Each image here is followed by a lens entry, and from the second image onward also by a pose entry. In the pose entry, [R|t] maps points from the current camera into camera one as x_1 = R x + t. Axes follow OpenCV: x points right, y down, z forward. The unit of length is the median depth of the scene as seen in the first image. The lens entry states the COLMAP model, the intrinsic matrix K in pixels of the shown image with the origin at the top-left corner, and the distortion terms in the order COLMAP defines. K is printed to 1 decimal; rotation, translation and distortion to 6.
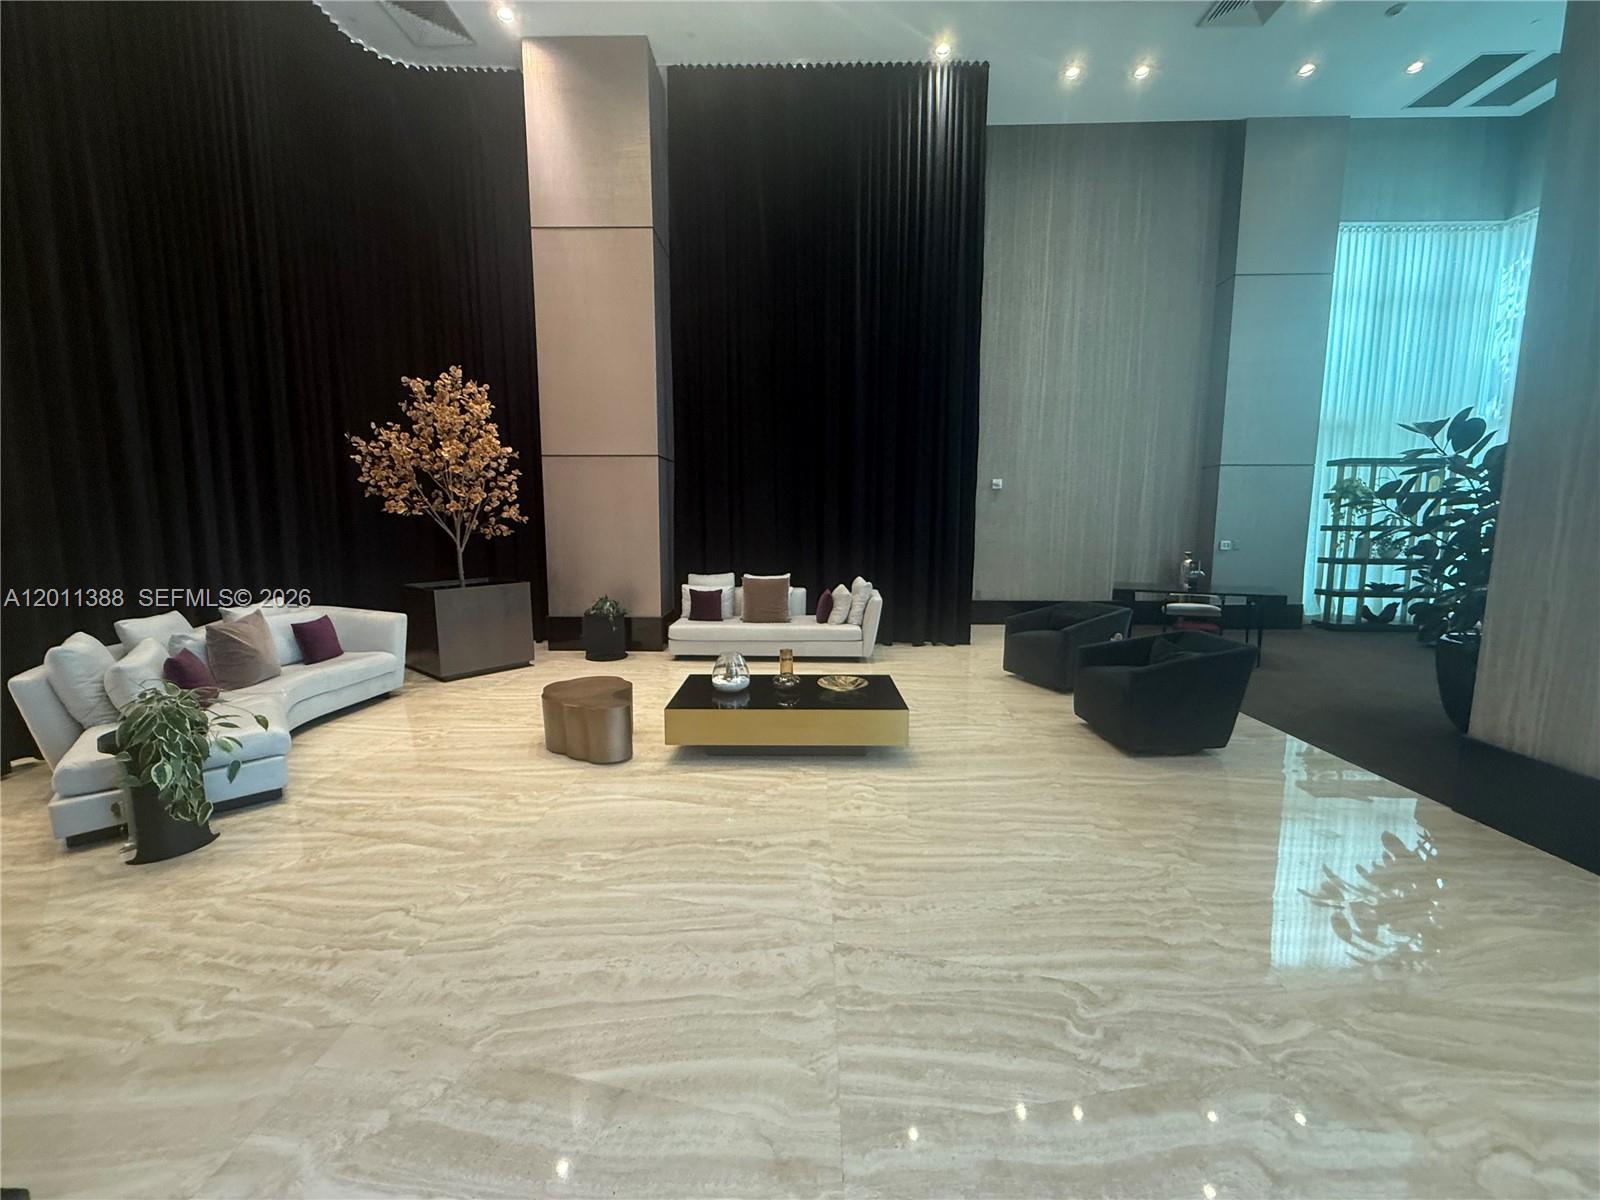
lens RADIAL K [[637.8, 0, 801.4], [0, 637.8, 600.1], [0, 0, 1]] dist [0.000158, 0.000697]
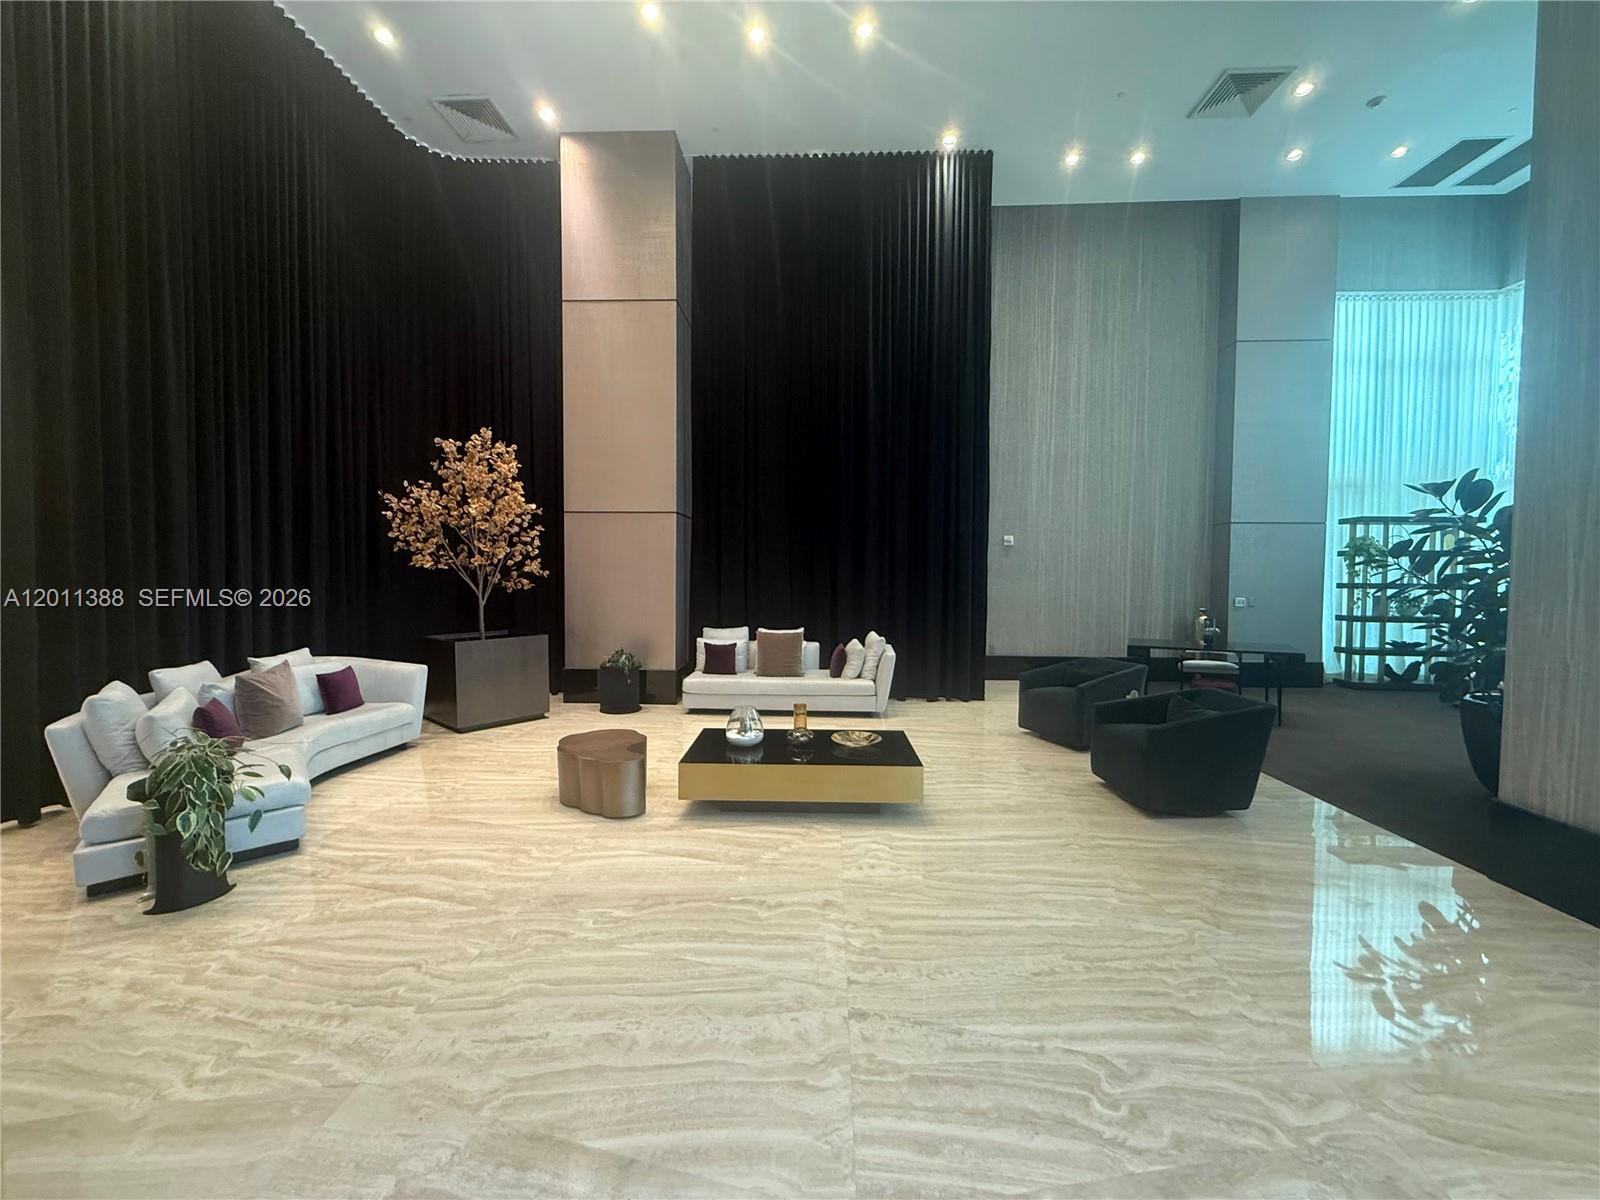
lens RADIAL K [[637.8, 0, 800.3], [0, 637.8, 598.8], [0, 0, 1]] dist [0.000158, 0.000697]
pose [[0.999747, 0.005178, -0.021892, -0.002834], [-0.007025, 0.996344, -0.085147, -0.002367], [0.021371, 0.085280, 0.996128, -0.017359]]
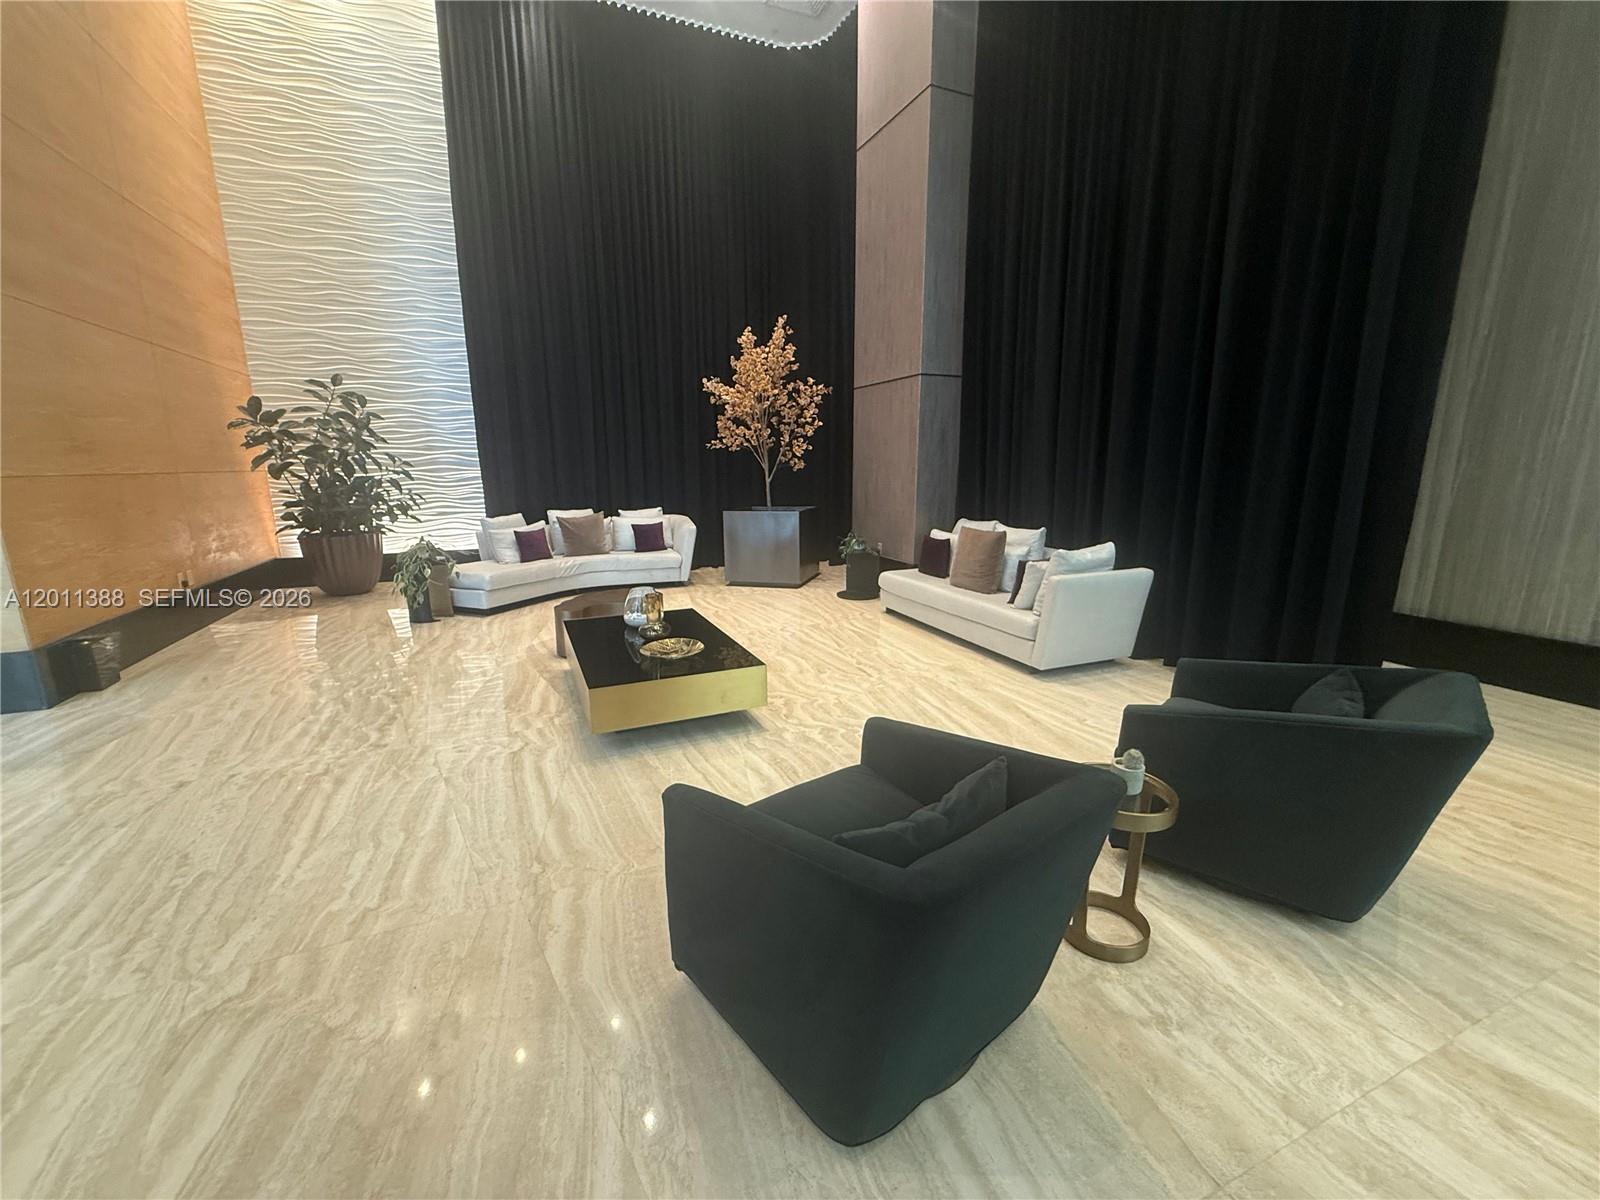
lens RADIAL K [[637.8, 0, 797.9], [0, 637.8, 602.1], [0, 0, 1]] dist [0.000158, 0.000697]
pose [[0.417611, 0.192637, -0.887971, 0.942772], [-0.114424, 0.980637, 0.158927, -0.083530], [0.901392, 0.035236, 0.431568, 0.896273]]
